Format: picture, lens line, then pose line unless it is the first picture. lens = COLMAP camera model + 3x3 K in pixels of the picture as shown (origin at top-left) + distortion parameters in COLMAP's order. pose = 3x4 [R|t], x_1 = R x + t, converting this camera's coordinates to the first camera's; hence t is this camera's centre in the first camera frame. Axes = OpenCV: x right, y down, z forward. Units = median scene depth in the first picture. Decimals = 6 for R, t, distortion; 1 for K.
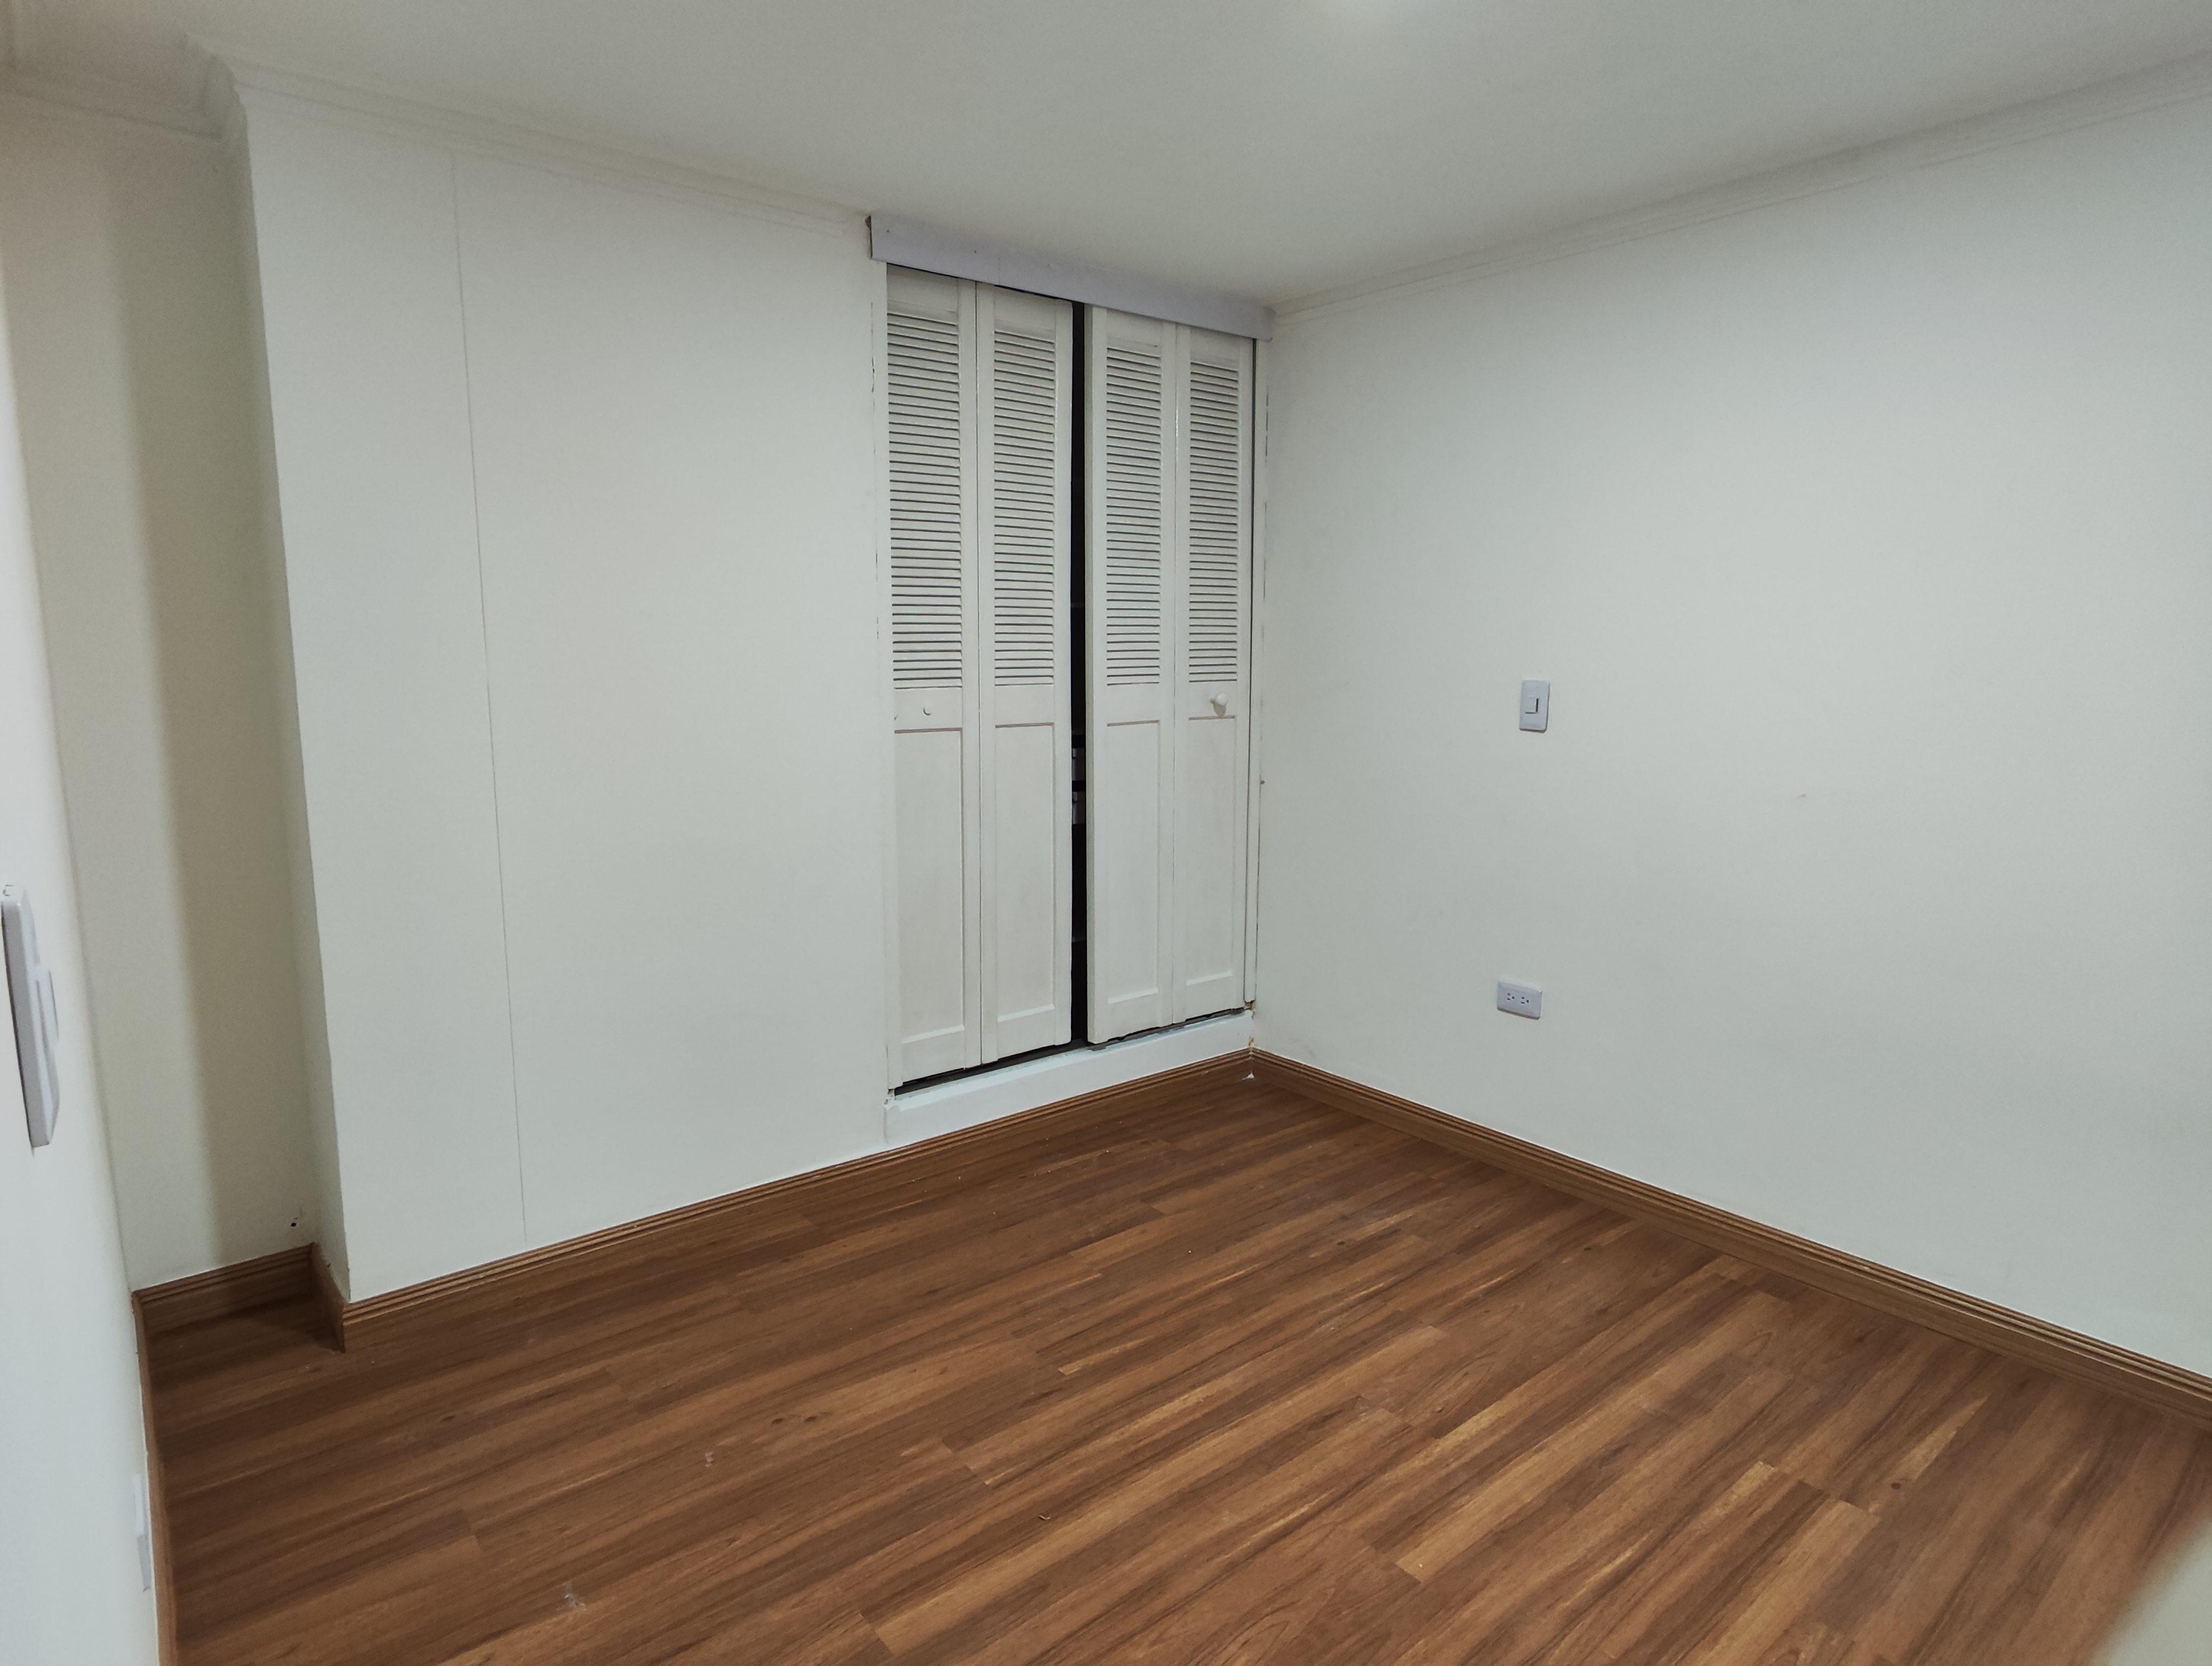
lens RADIAL K [[1250.9, 0, 1102.9], [0, 1250.9, 830.3], [0, 0, 1]] dist [-0.011372, 0.011178]
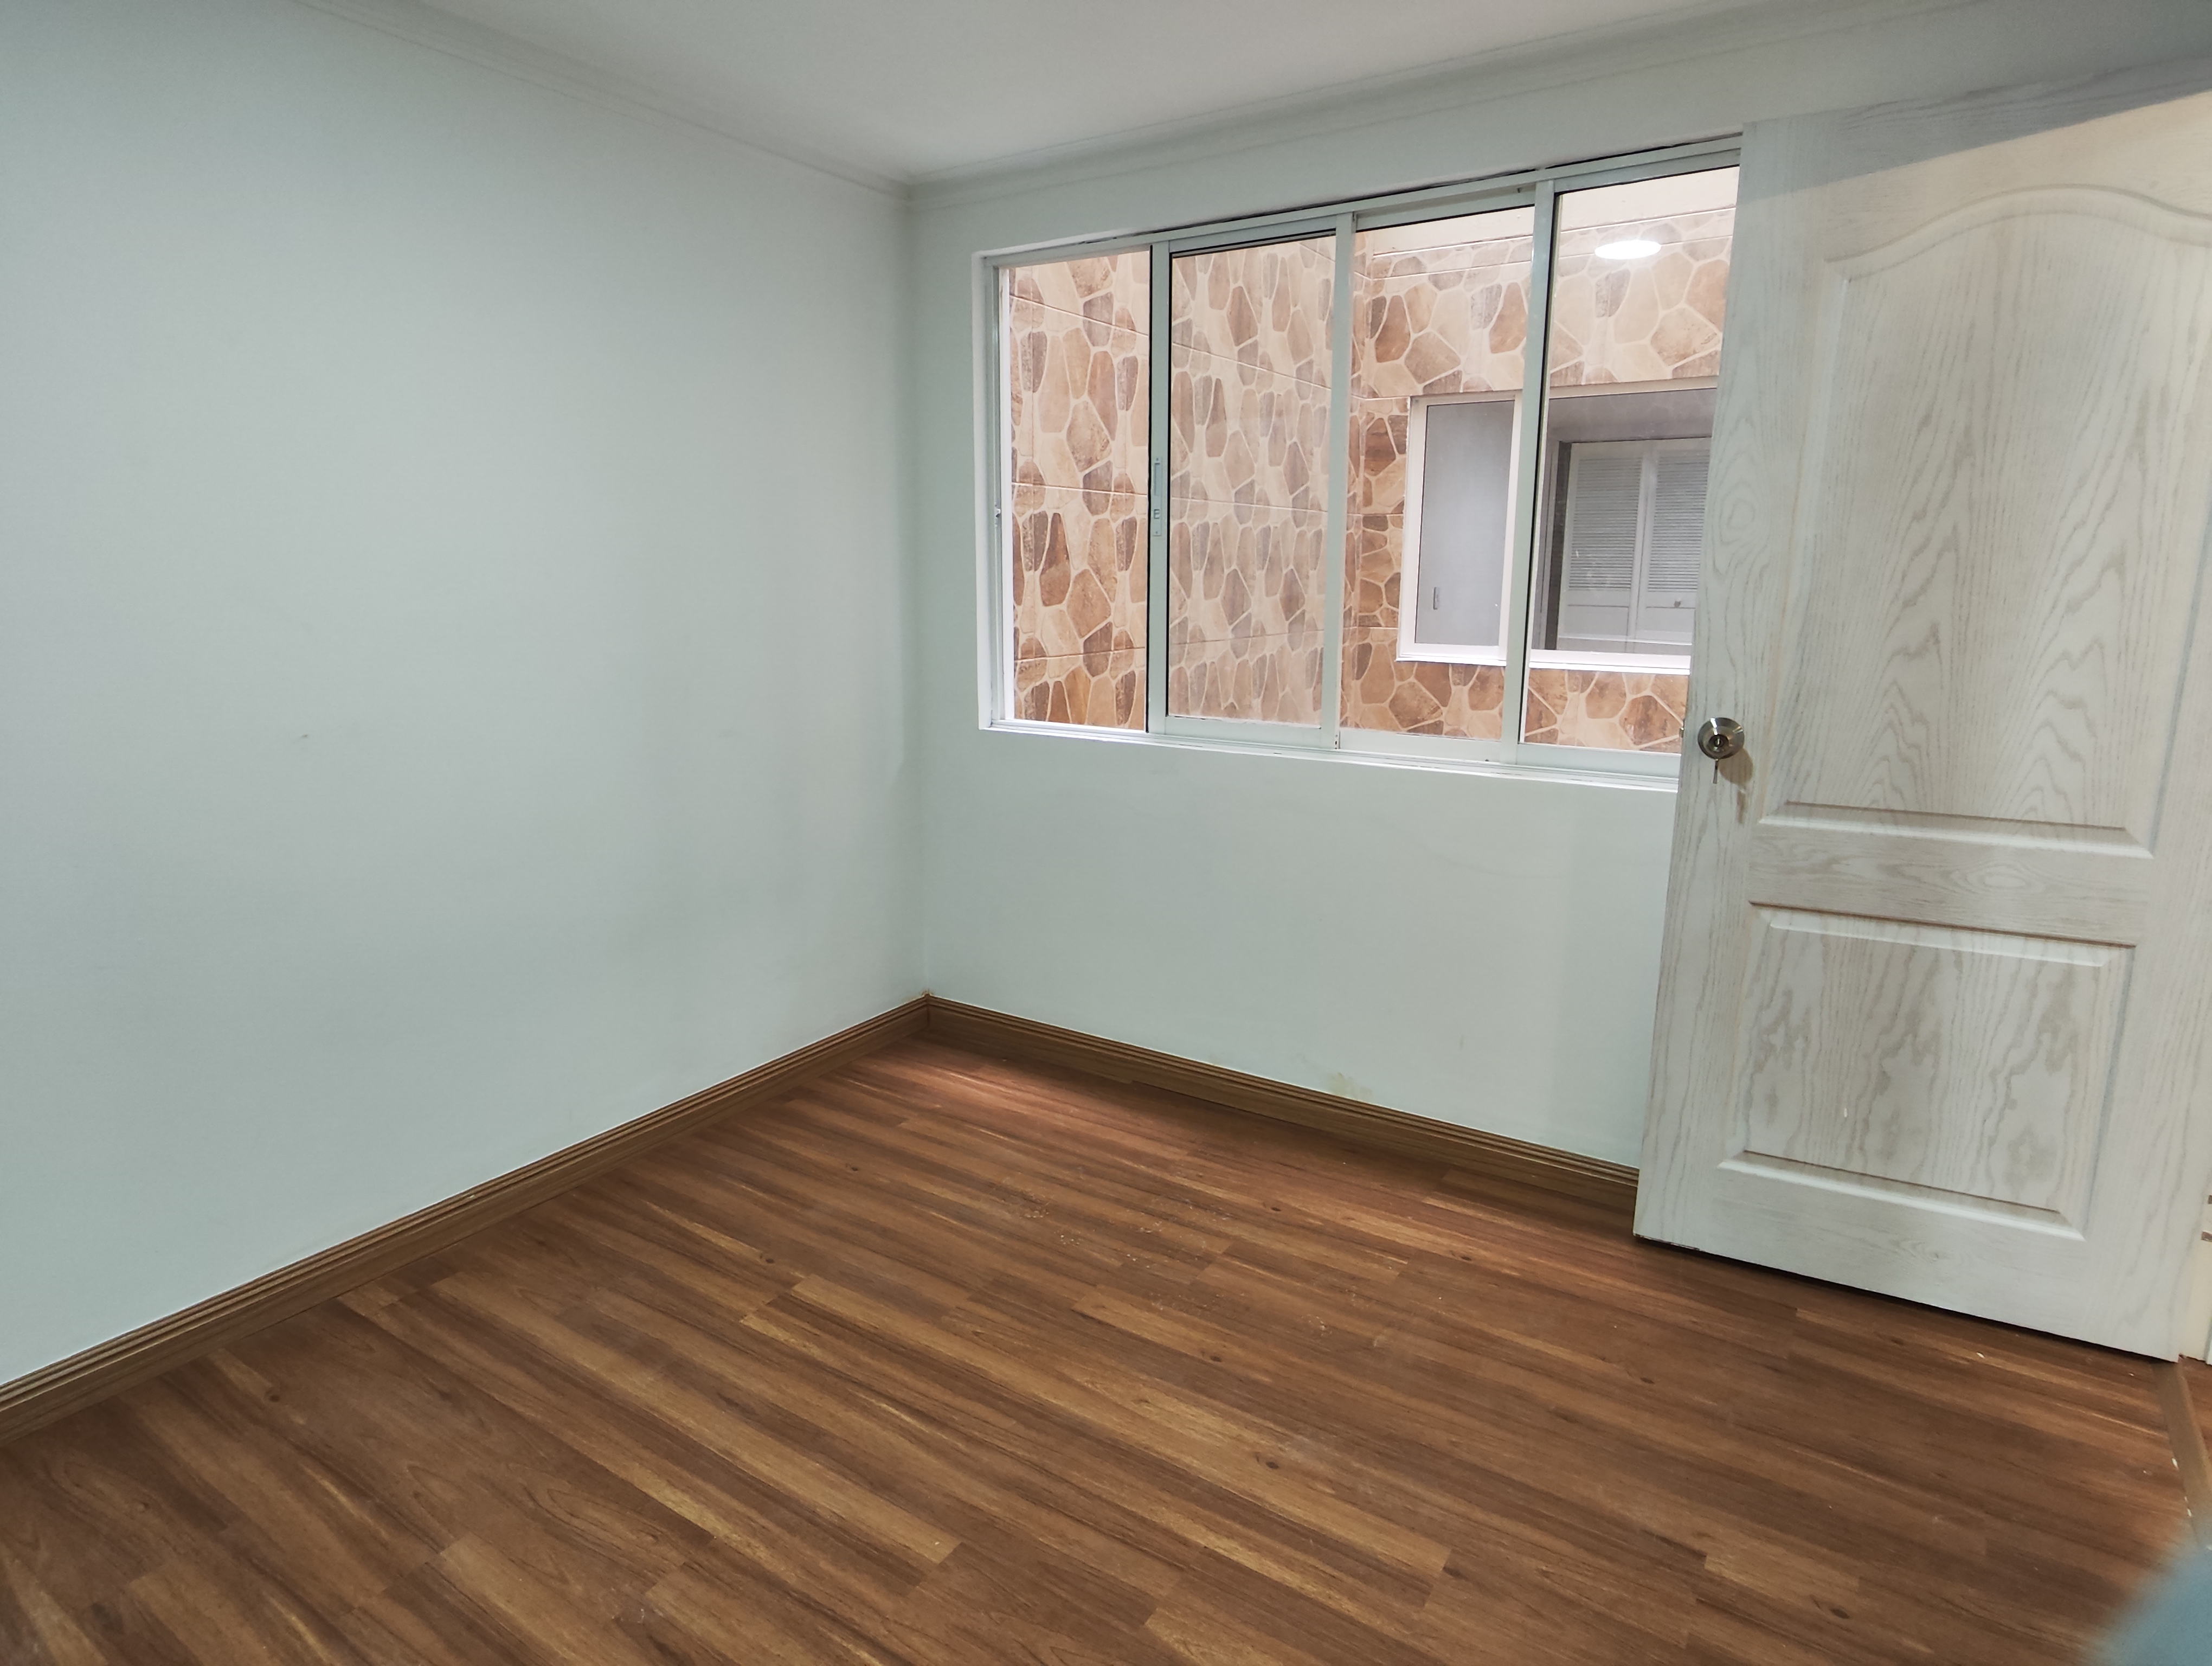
lens RADIAL K [[1250.9, 0, 1093.5], [0, 1250.9, 818.9], [0, 0, 1]] dist [-0.011372, 0.011178]
pose [[-0.304398, -0.188291, 0.933750, -0.455487], [0.133325, 0.962197, 0.237490, -0.119128], [-0.943168, 0.196784, -0.267787, 0.841982]]
